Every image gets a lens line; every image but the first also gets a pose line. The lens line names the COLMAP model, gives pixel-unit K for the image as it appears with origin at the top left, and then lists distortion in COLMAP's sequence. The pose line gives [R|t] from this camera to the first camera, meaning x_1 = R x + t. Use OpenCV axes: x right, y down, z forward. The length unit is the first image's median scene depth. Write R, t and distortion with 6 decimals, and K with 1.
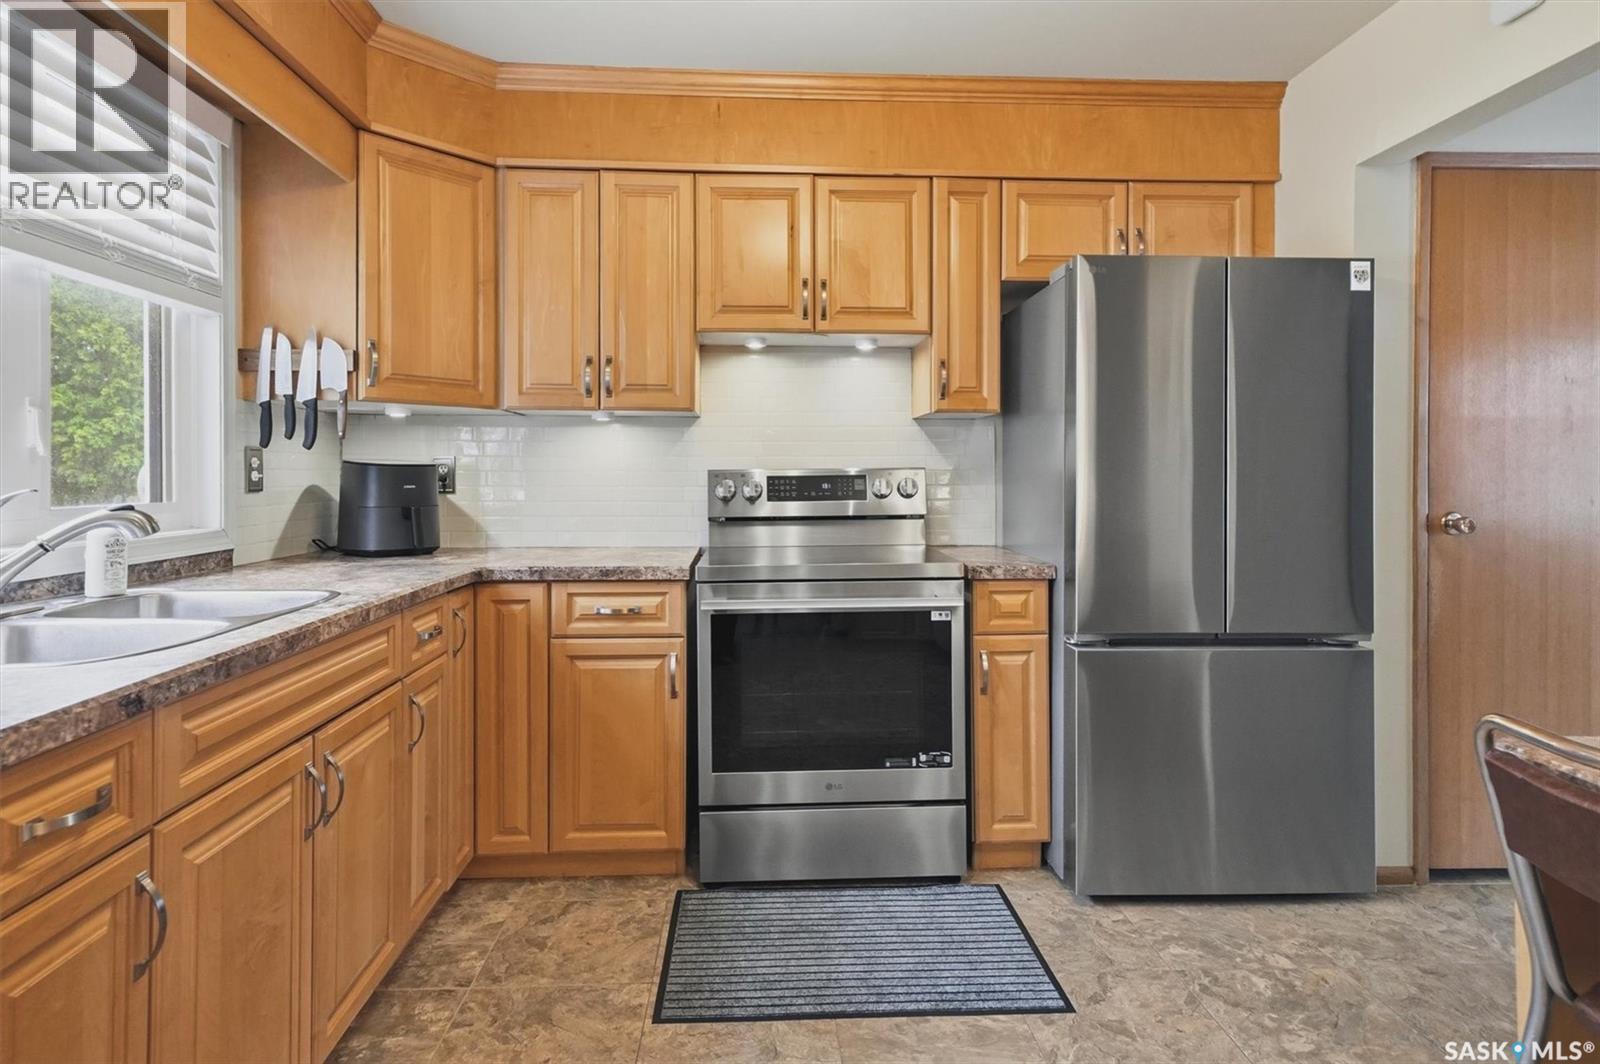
lens RADIAL K [[884.1, 0, 802.0], [0, 884.1, 472.7], [0, 0, 1]] dist [0.018188, -0.000138]
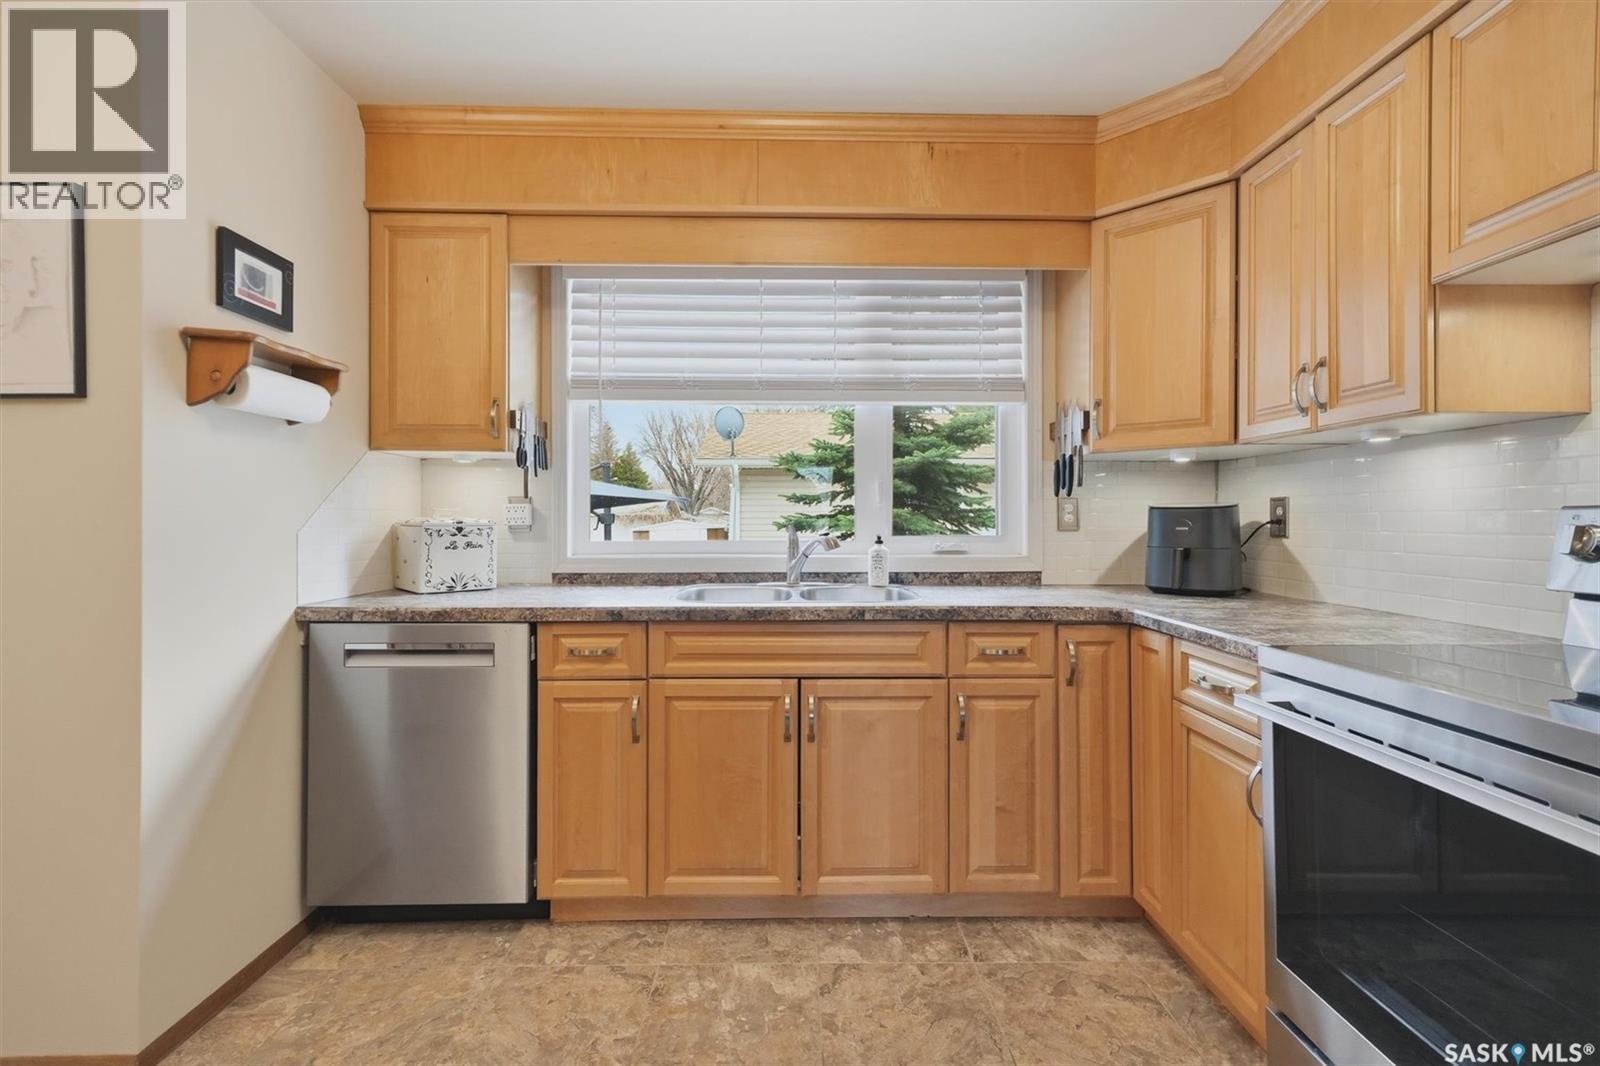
lens RADIAL K [[719.8, 0, 808.9], [0, 719.8, 514.8], [0, 0, 1]] dist [0.001333, -0.000182]
pose [[-0.031809, -0.007559, -0.999465, 0.454841], [-0.000727, 0.999971, -0.007539, 0.007074], [0.999494, 0.000487, -0.031813, 0.658248]]
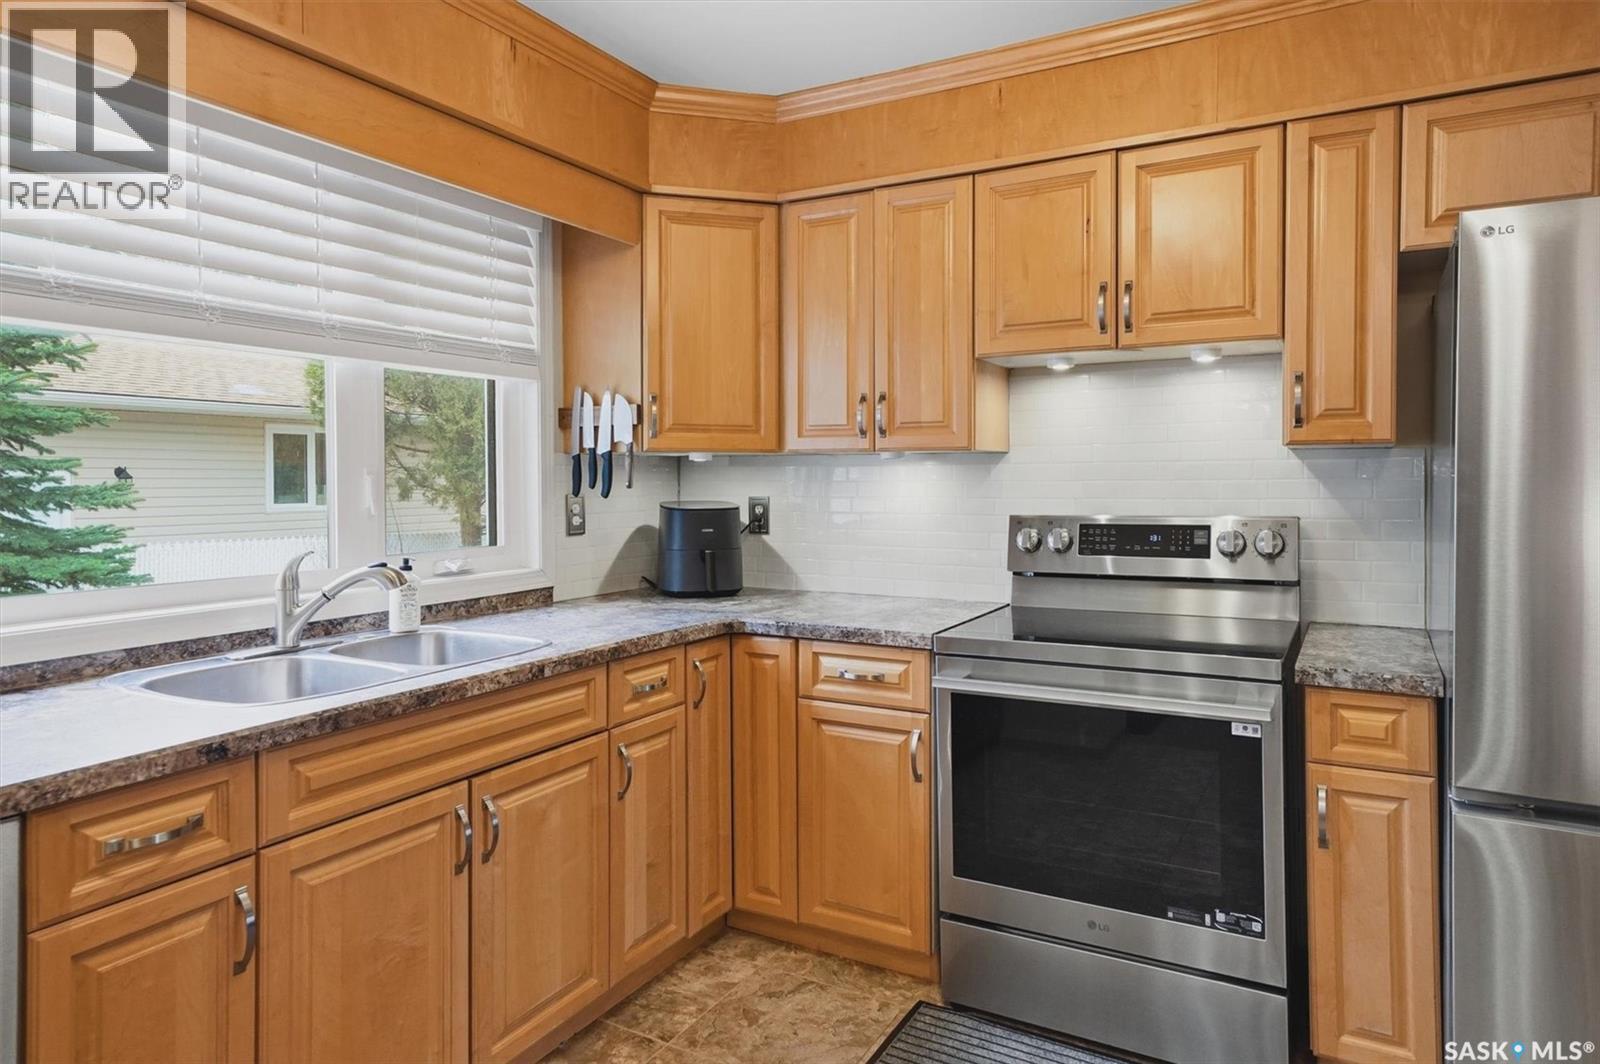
lens RADIAL K [[973.0, 0, 812.8], [0, 973.0, 487.1], [0, 0, 1]] dist [0.020172, 0.000413]
pose [[0.849033, 0.002031, -0.528336, 0.282146], [0.003584, 0.999947, 0.009603, -0.049351], [0.528327, -0.010046, 0.848981, 0.123251]]
